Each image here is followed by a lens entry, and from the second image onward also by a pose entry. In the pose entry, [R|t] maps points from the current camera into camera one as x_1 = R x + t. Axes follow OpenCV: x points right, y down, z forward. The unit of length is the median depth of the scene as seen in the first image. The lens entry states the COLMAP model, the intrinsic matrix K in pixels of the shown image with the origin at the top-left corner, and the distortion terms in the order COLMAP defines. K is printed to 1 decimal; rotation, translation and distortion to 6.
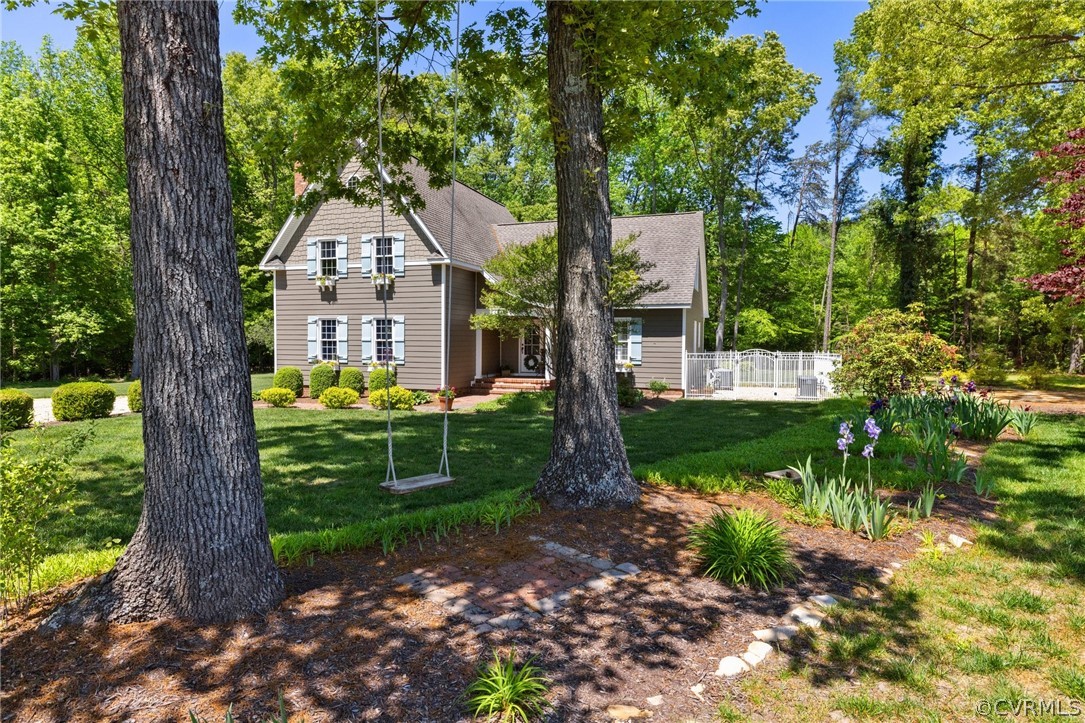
lens RADIAL K [[617.0, 0, 544.6], [0, 617.0, 361.4], [0, 0, 1]] dist [0.002025, -0.001490]
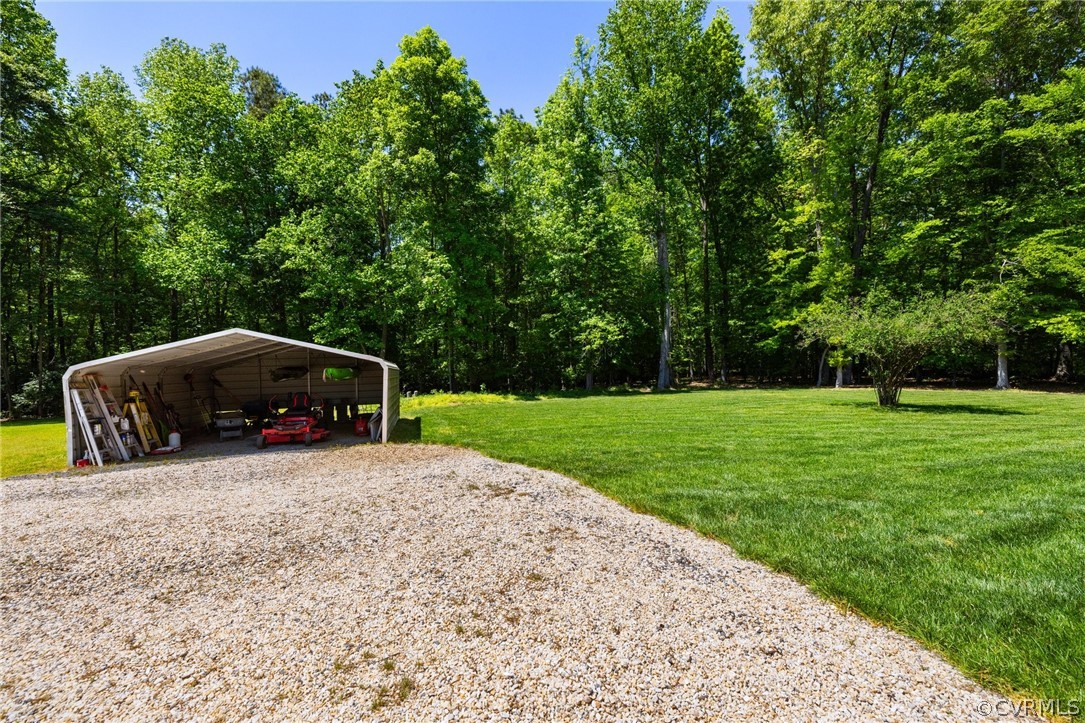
lens RADIAL K [[454.0, 0, 545.2], [0, 454.0, 355.1], [0, 0, 1]] dist [-0.003254, -0.000404]
pose [[0.628334, -0.012223, -0.777848, -0.526032], [-0.010687, 0.999647, -0.024342, -0.010253], [0.777870, 0.023608, 0.627981, 0.939478]]
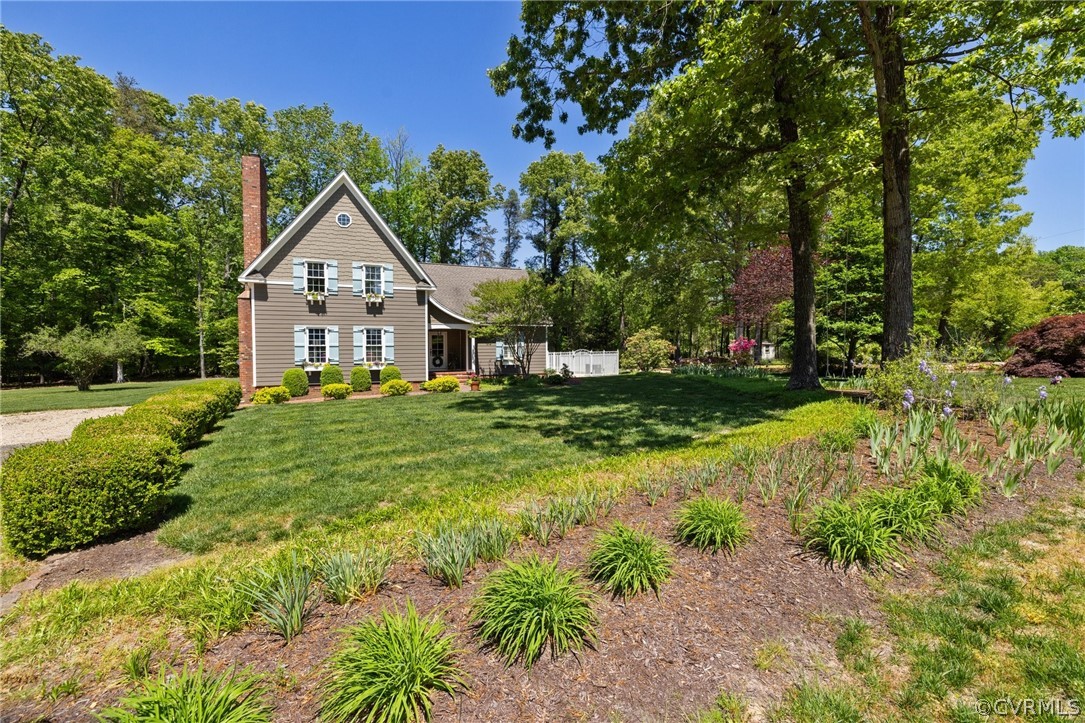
lens RADIAL K [[454.0, 0, 543.1], [0, 454.0, 362.4], [0, 0, 1]] dist [-0.003254, -0.000404]
pose [[0.752233, -0.027689, 0.658315, -0.607333], [0.035722, 0.999361, 0.001214, 0.012321], [-0.657928, 0.022603, 0.752742, 0.053261]]
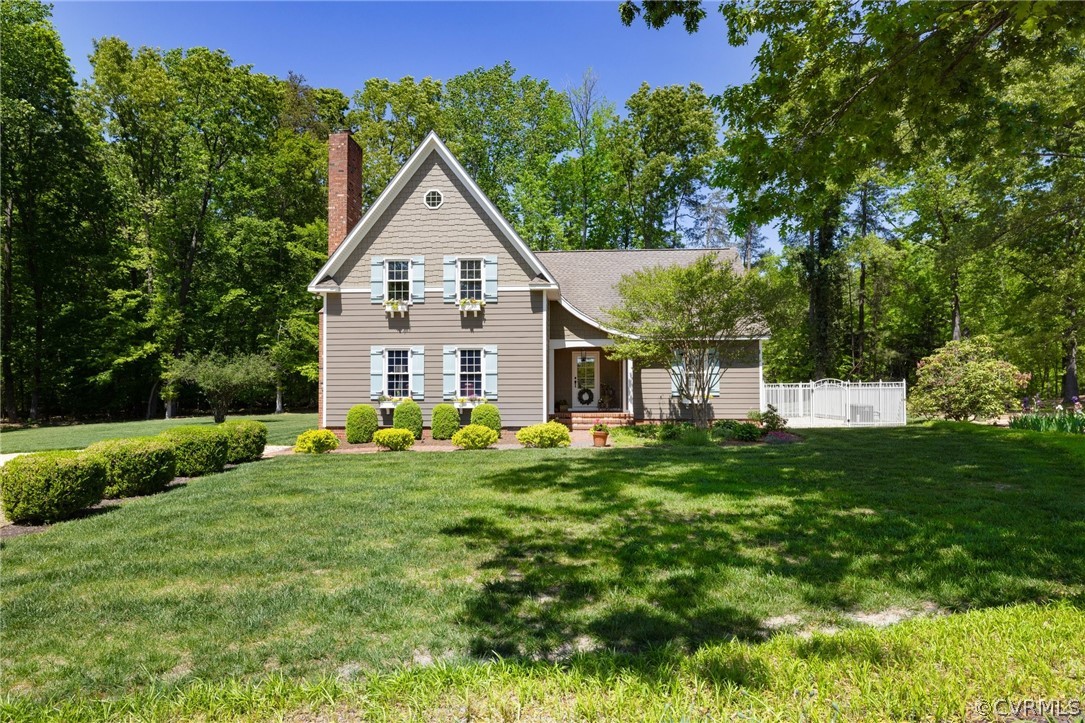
lens RADIAL K [[642.4, 0, 538.5], [0, 642.4, 366.8], [0, 0, 1]] dist [-0.002105, -0.005726]
pose [[0.963850, -0.004622, 0.266407, -0.405425], [0.019165, 0.998462, -0.052016, 0.006971], [-0.265757, 0.055242, 0.962456, 0.074126]]
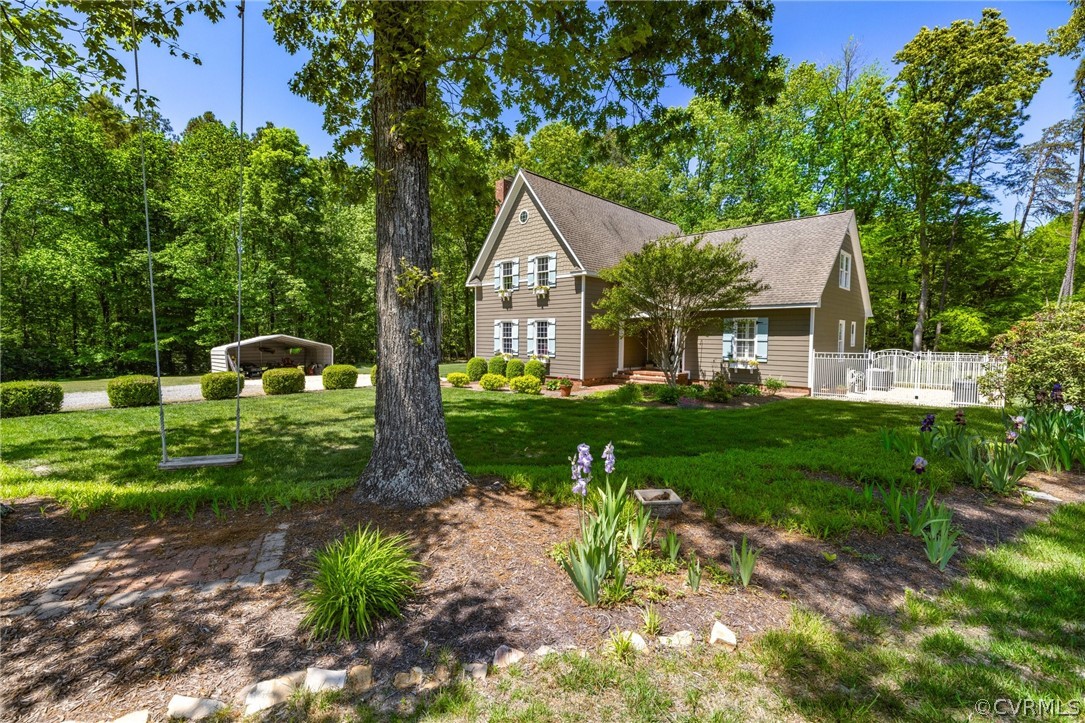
lens RADIAL K [[481.7, 0, 543.1], [0, 481.7, 363.4], [0, 0, 1]] dist [-0.005725, -0.000500]
pose [[0.904804, 0.025941, -0.425037, 0.161587], [-0.018499, 0.999595, 0.021628, -0.003638], [0.425426, -0.011706, 0.904918, 0.100267]]
